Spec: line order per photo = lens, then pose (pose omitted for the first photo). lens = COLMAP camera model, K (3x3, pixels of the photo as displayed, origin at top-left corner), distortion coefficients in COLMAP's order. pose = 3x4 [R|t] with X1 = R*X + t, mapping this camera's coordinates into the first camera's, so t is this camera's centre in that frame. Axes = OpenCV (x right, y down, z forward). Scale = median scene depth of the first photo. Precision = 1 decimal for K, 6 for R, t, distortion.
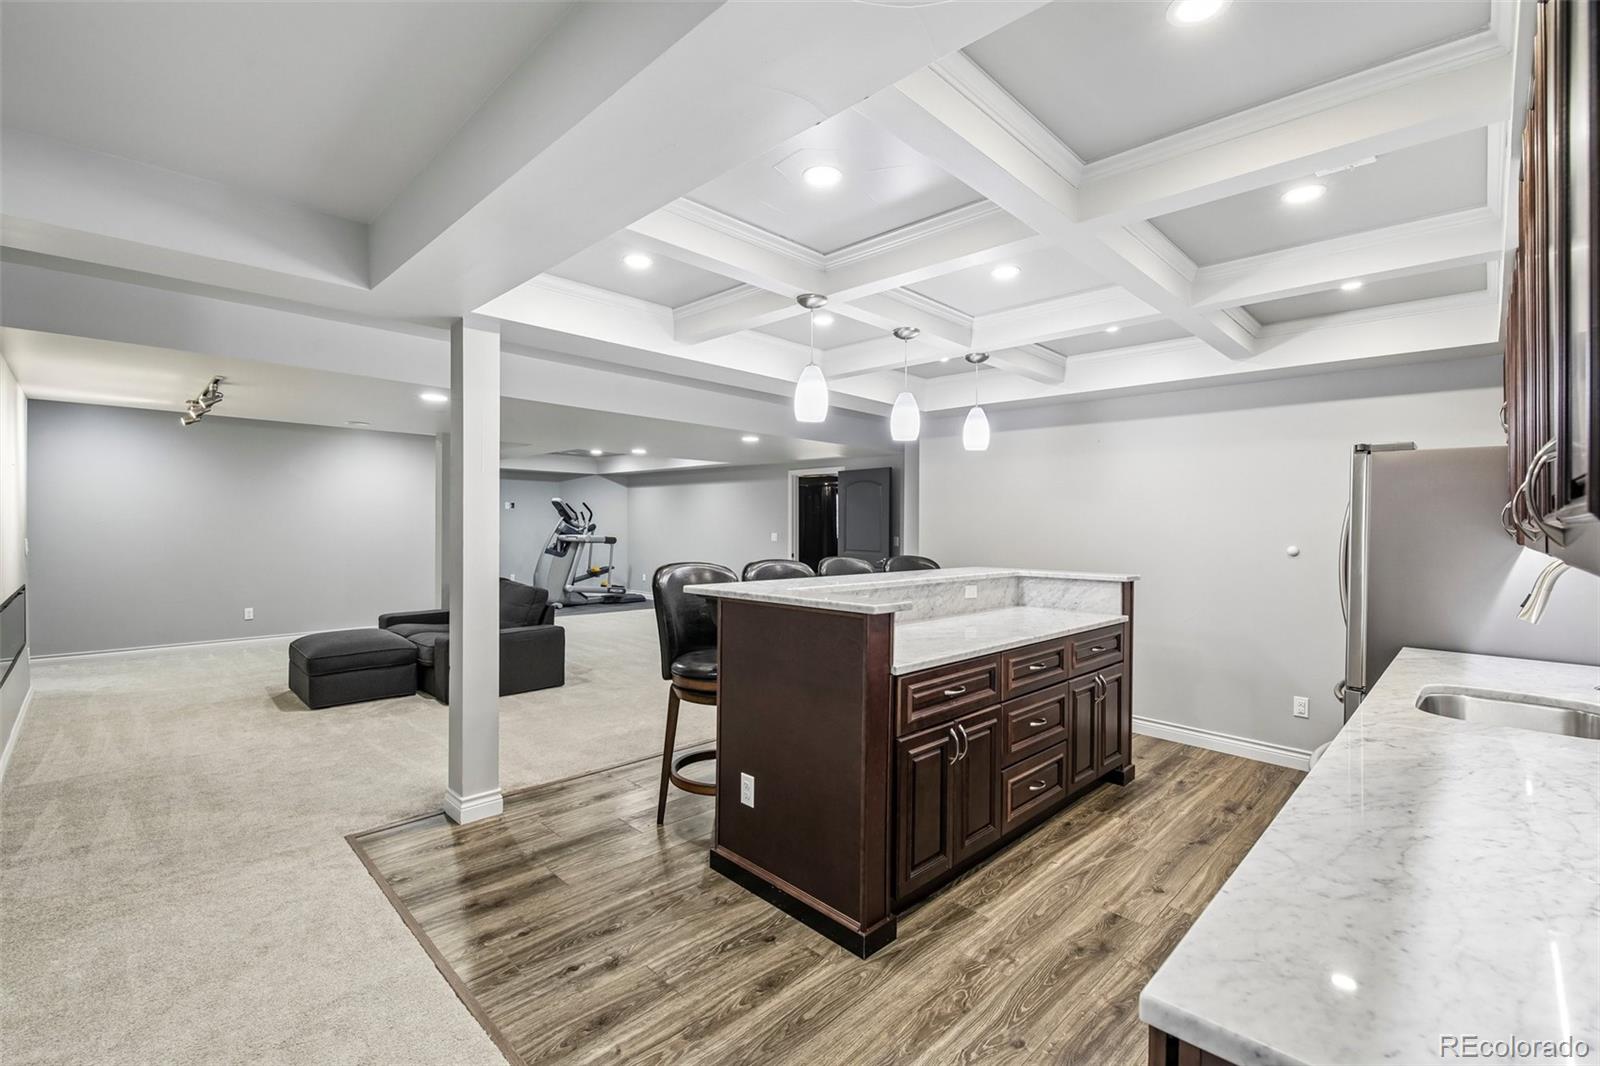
lens RADIAL K [[695.5, 0, 793.3], [0, 695.5, 528.0], [0, 0, 1]] dist [-0.008479, -0.005386]
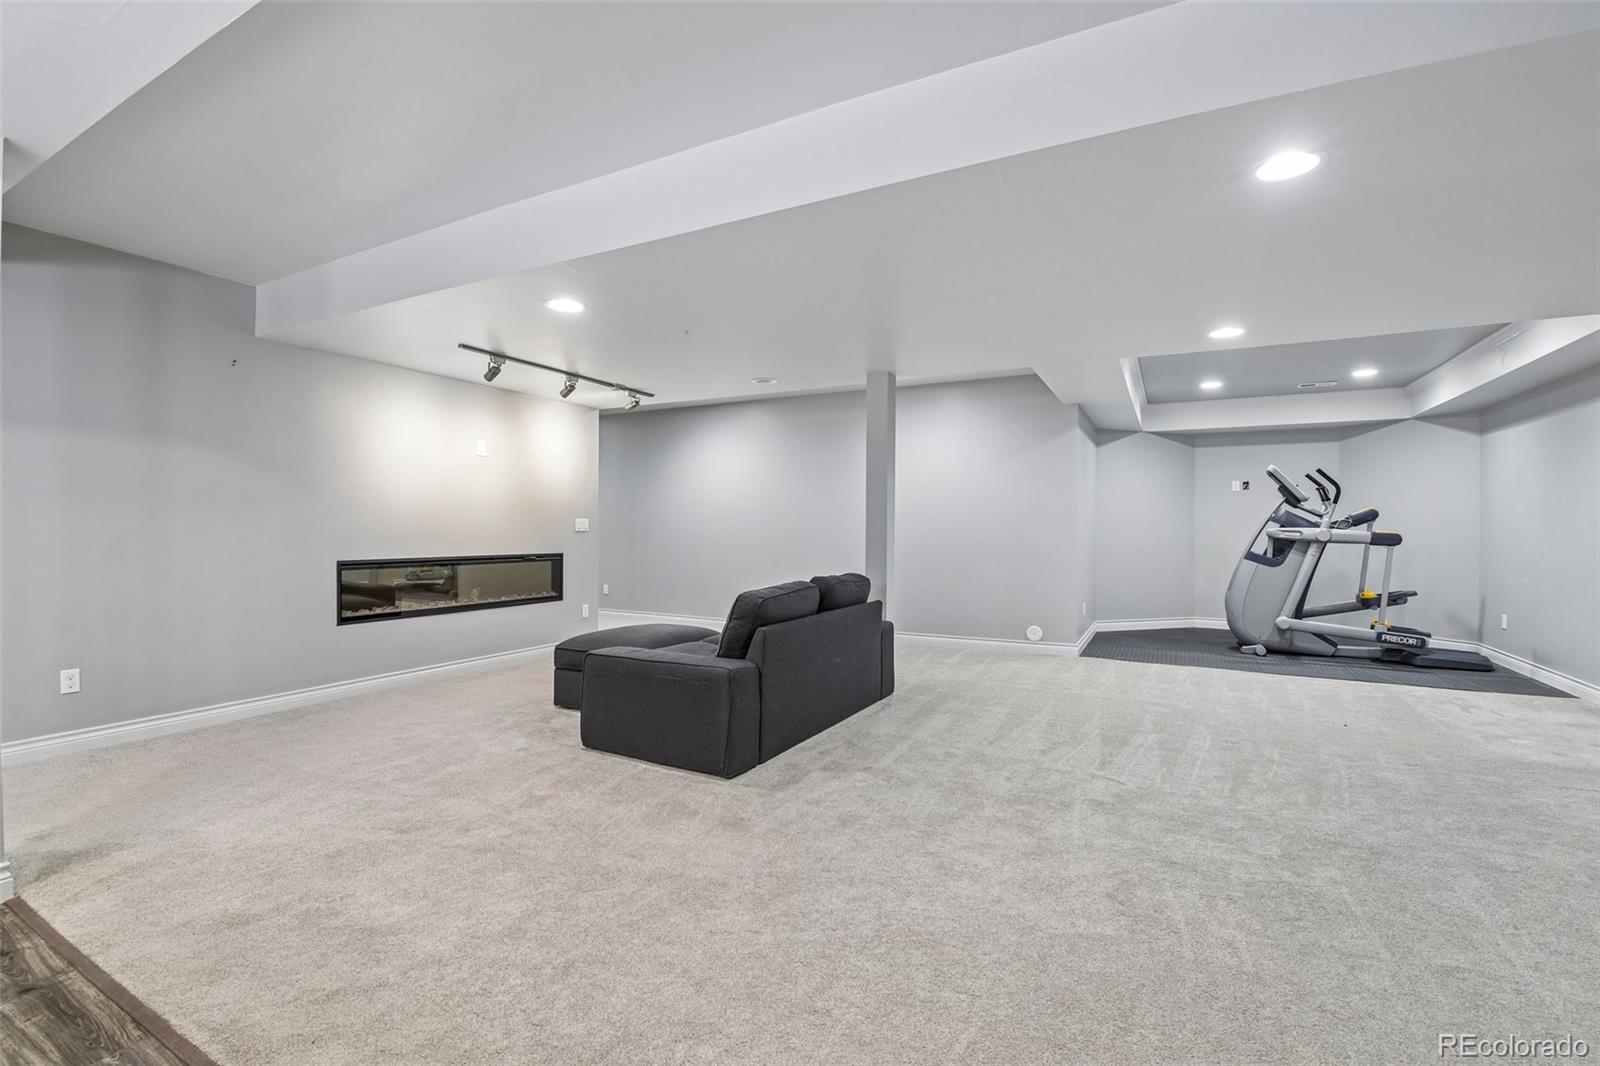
lens RADIAL K [[695.5, 0, 798.3], [0, 695.5, 532.3], [0, 0, 1]] dist [-0.008479, -0.005386]
pose [[0.285078, -0.002232, -0.958502, 0.095700], [-0.011030, 0.999923, -0.005609, 0.020231], [0.958441, 0.012171, 0.285031, 0.449727]]
